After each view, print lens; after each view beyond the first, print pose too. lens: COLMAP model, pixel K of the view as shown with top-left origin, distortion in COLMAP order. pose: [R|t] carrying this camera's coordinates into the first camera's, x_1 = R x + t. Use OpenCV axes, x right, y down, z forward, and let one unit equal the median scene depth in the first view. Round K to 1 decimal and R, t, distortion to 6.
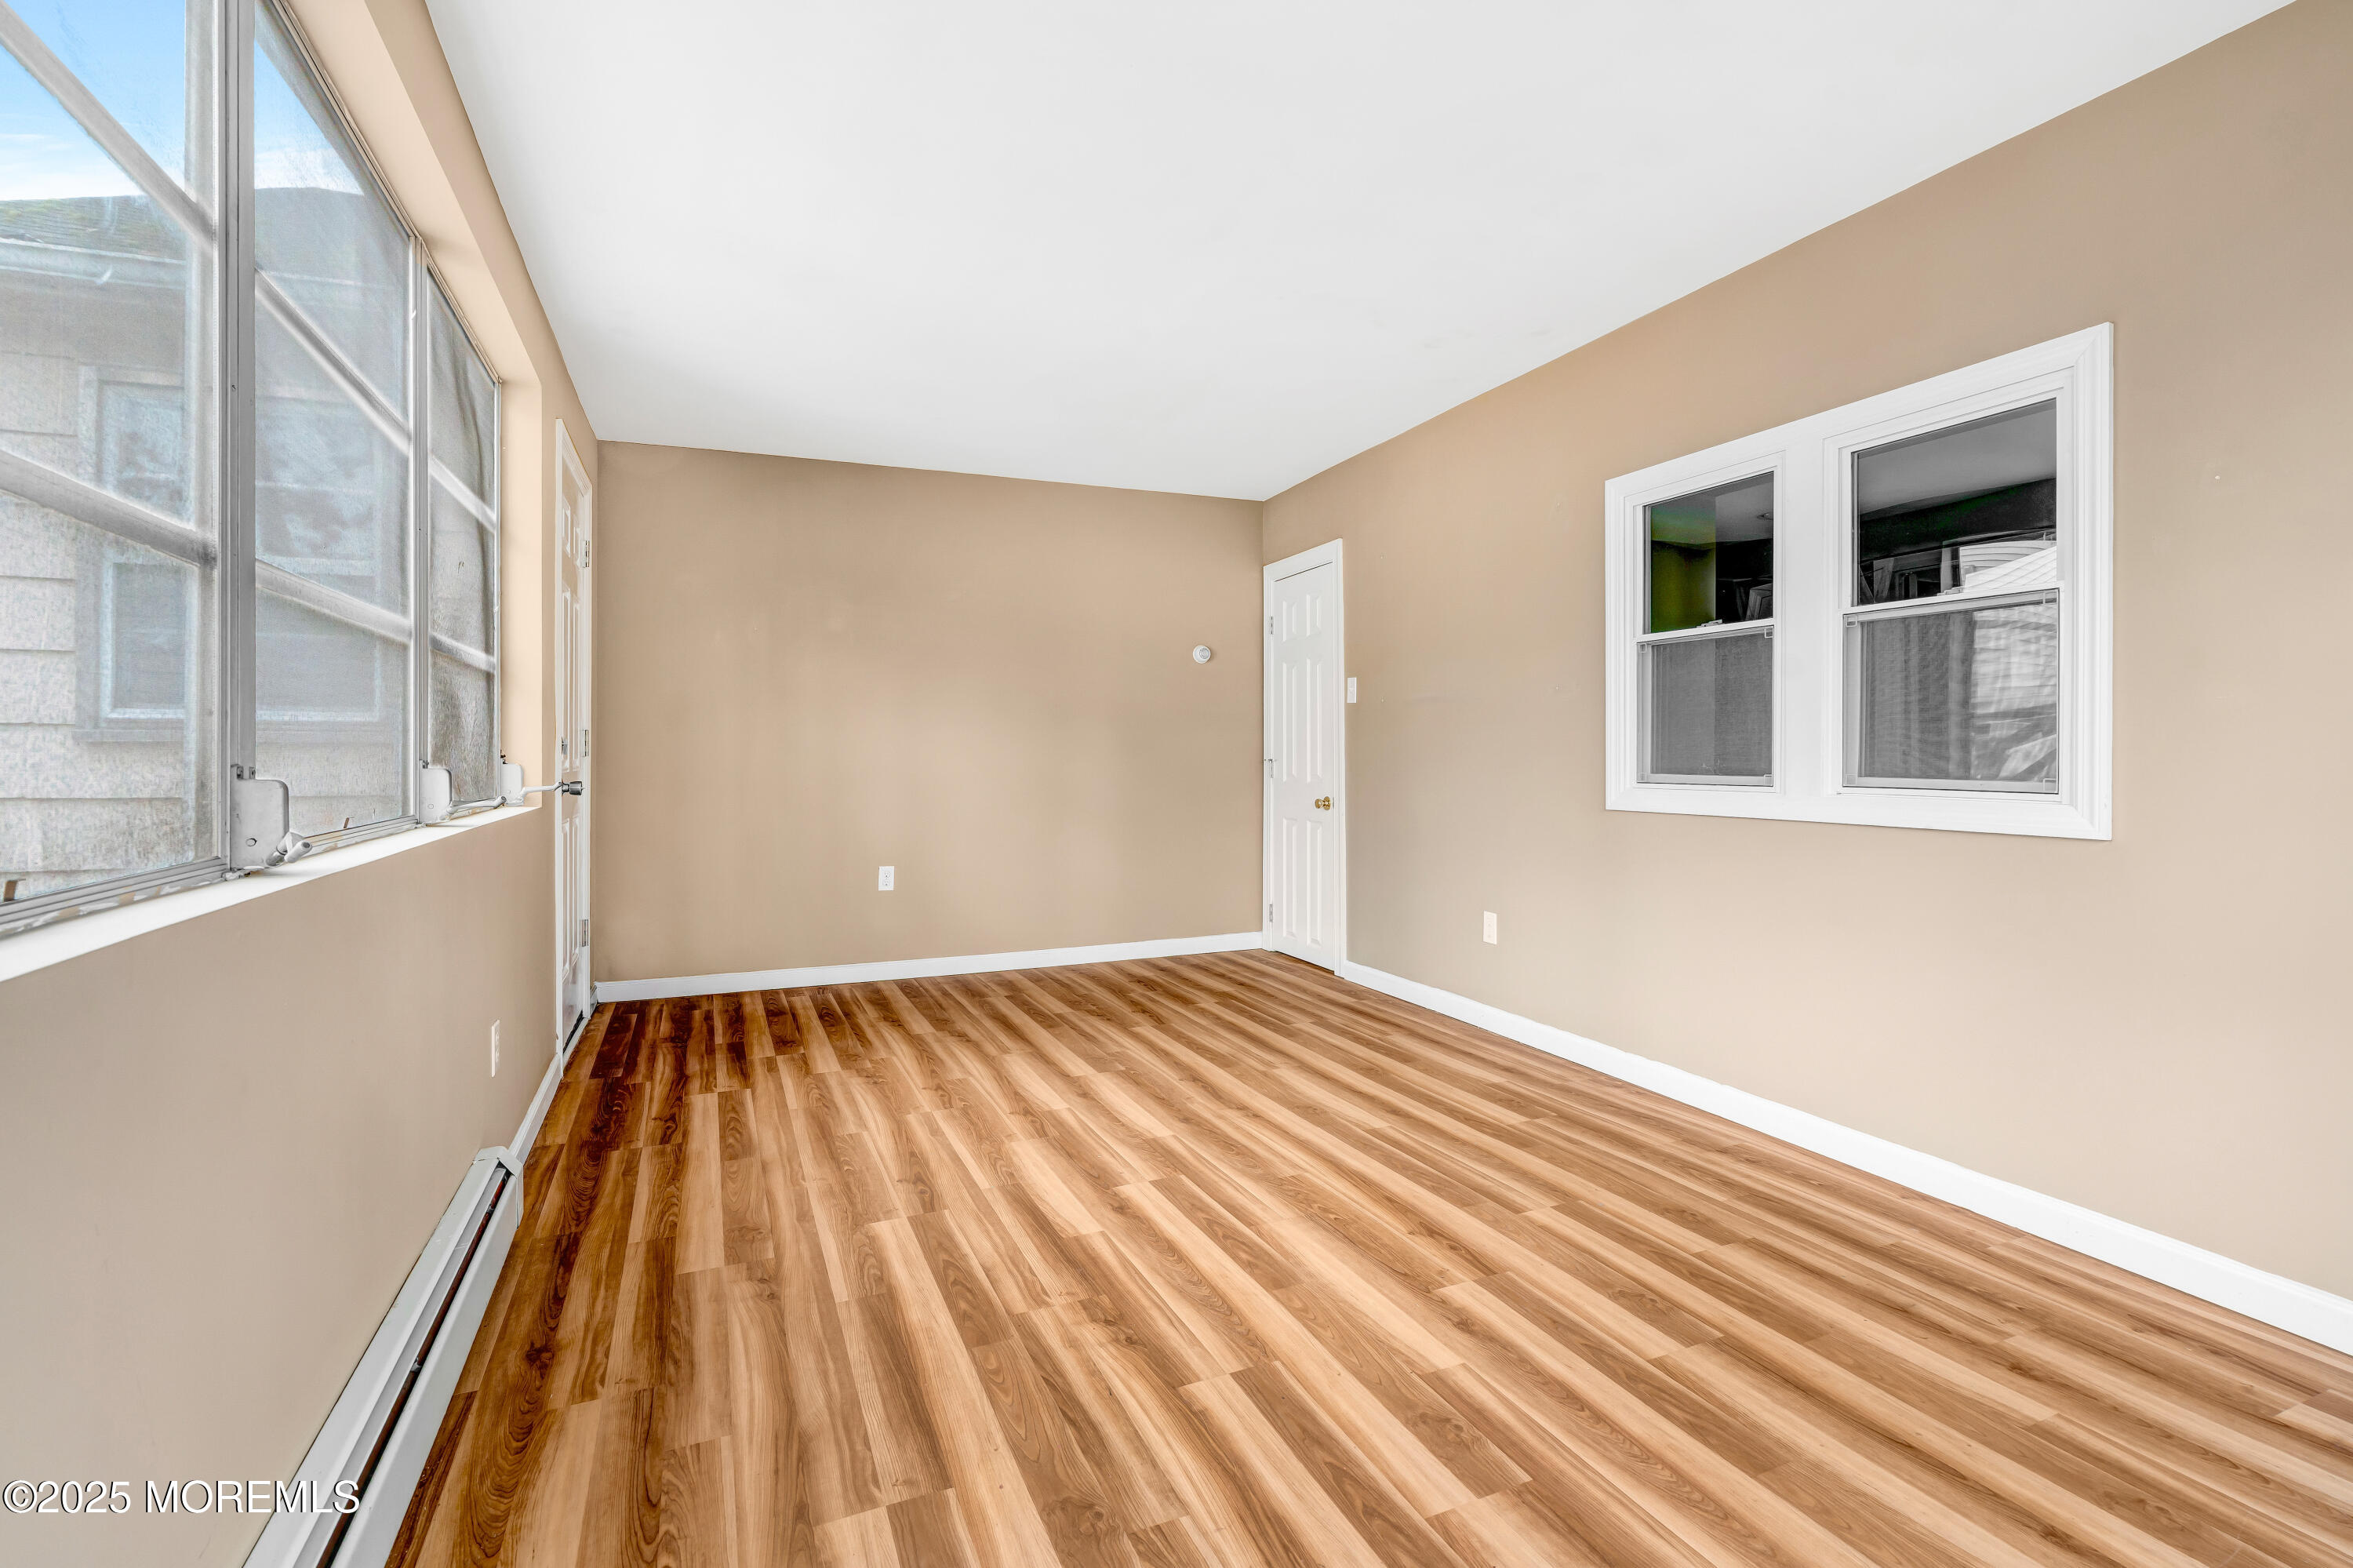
lens RADIAL K [[1059.8, 0, 1174.1], [0, 1059.8, 770.8], [0, 0, 1]] dist [-0.003128, -0.000513]
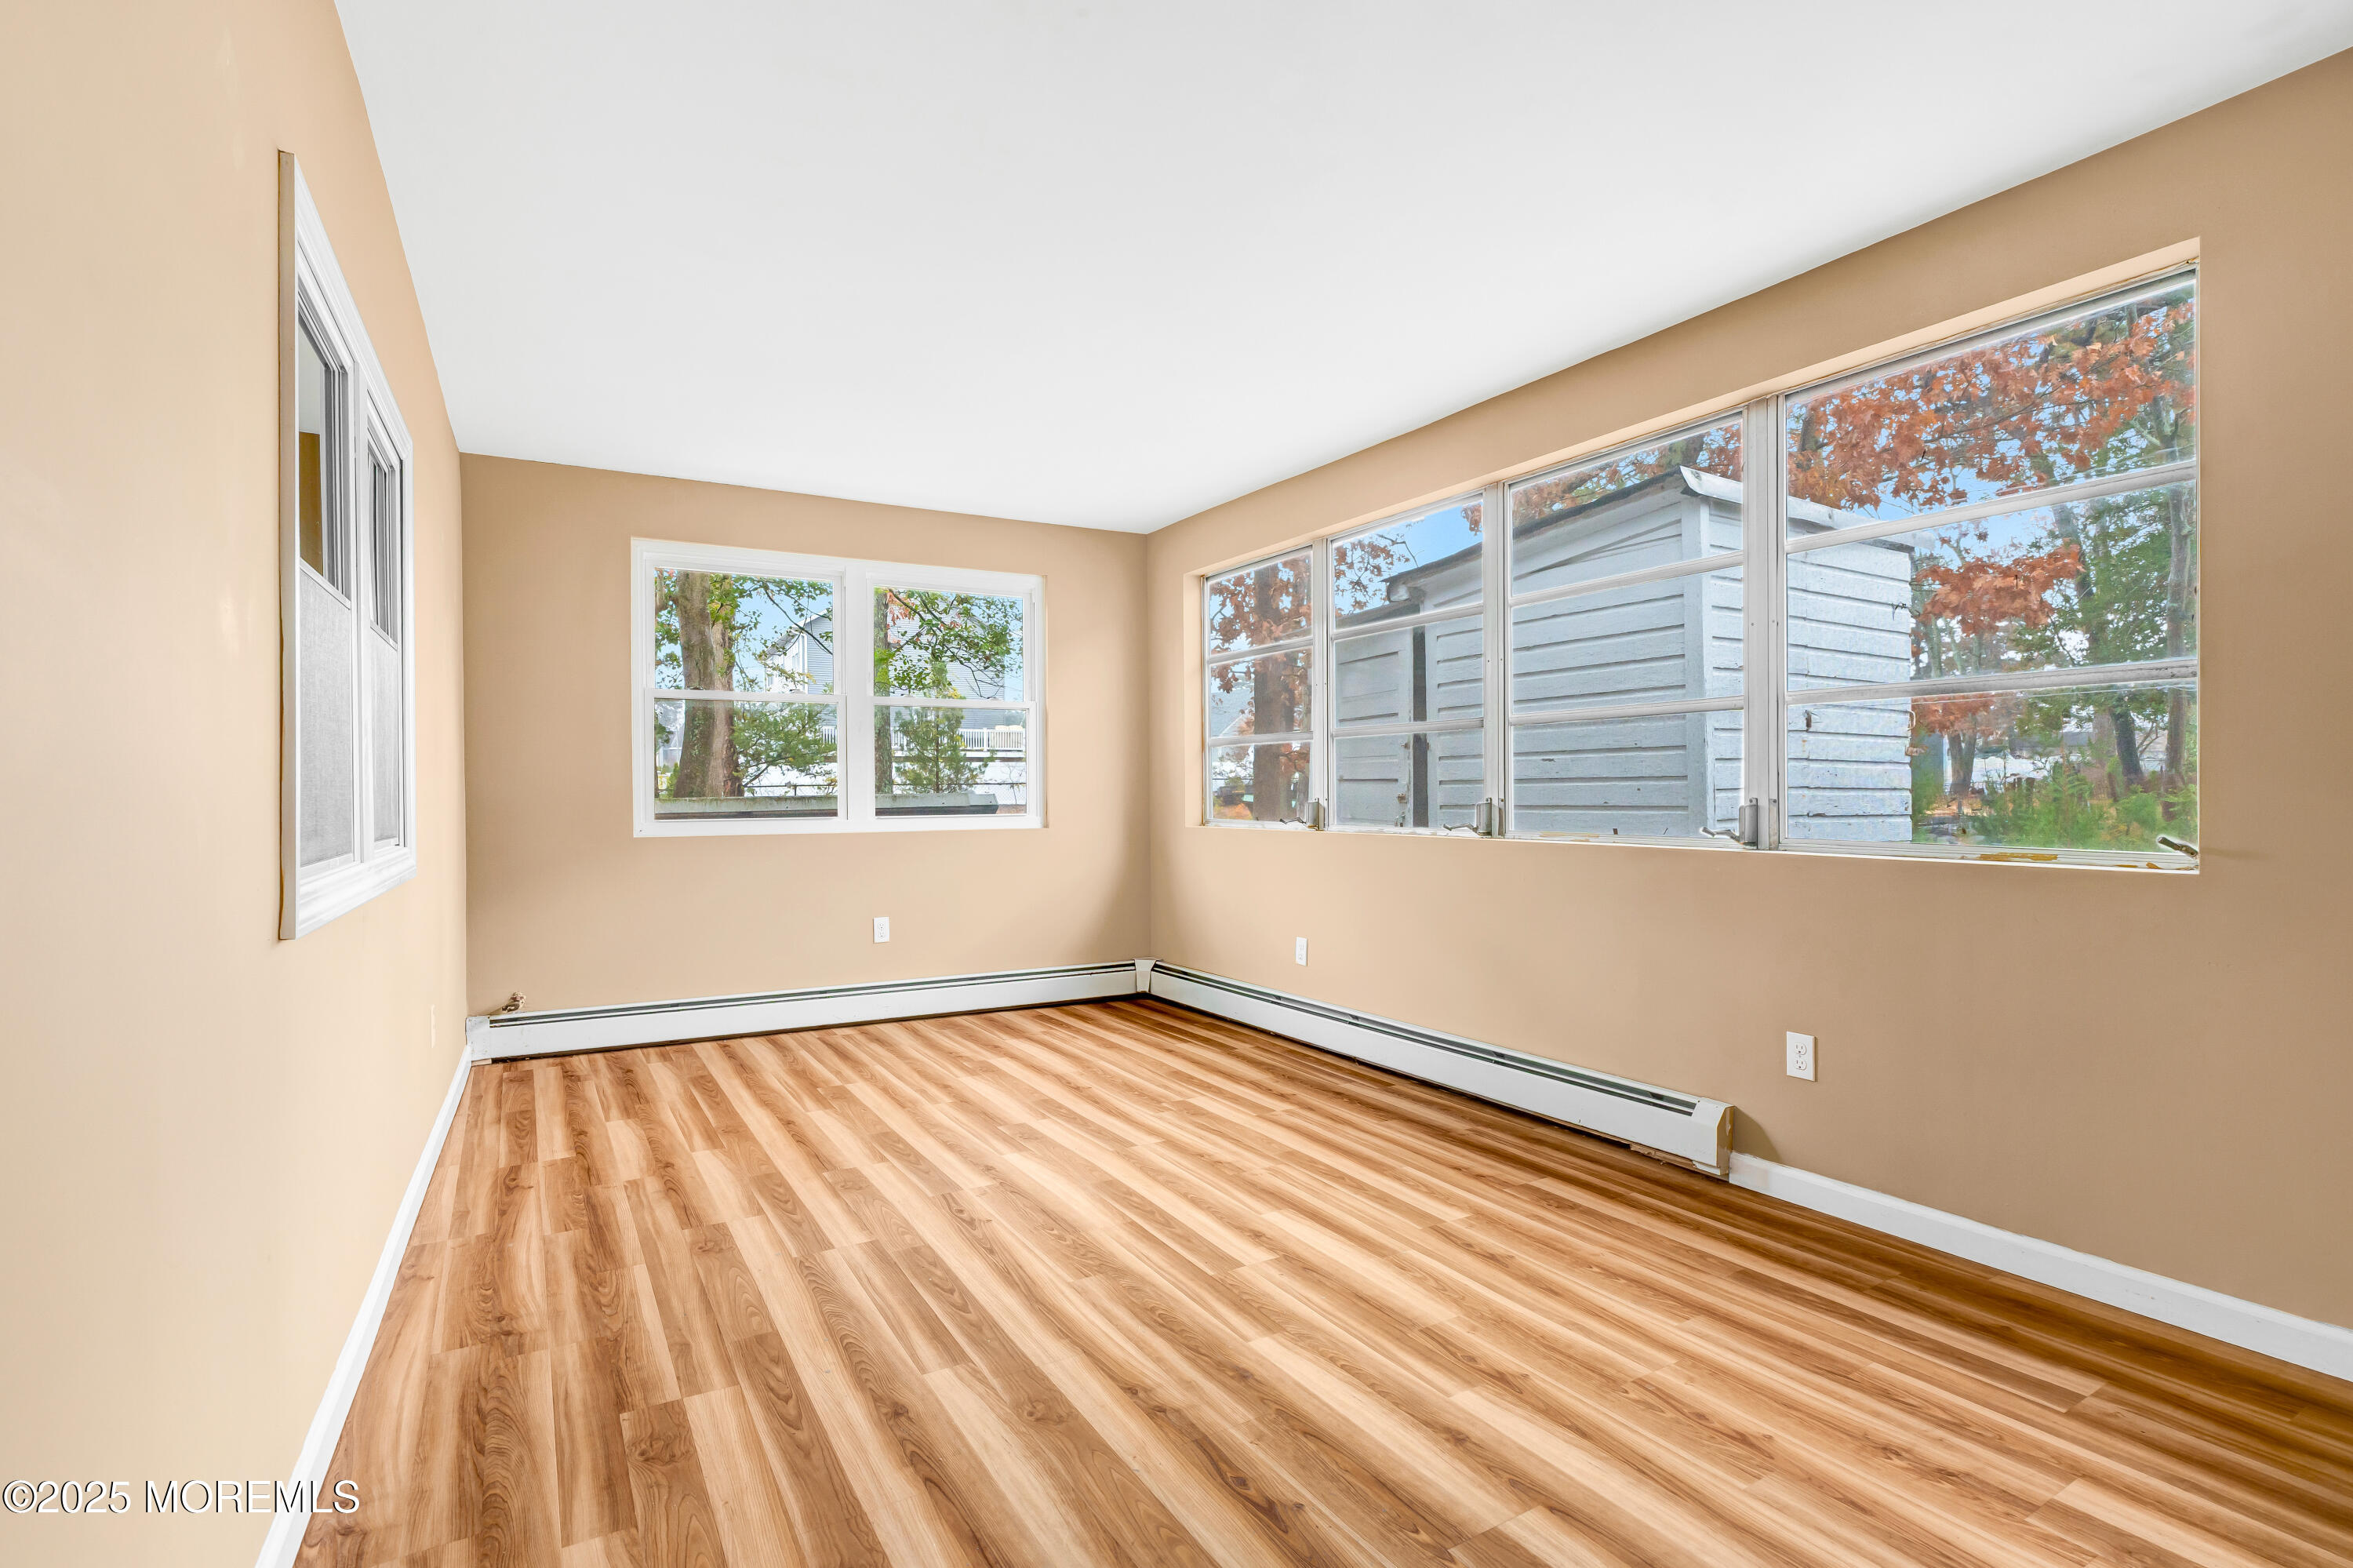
lens RADIAL K [[1059.8, 0, 1174.1], [0, 1059.8, 770.8], [0, 0, 1]] dist [-0.003128, -0.000513]
pose [[-0.990598, 0.000408, -0.136801, 0.169657], [0.000923, 0.999993, -0.003705, -0.036716], [0.136799, -0.003797, -0.990592, 1.994498]]
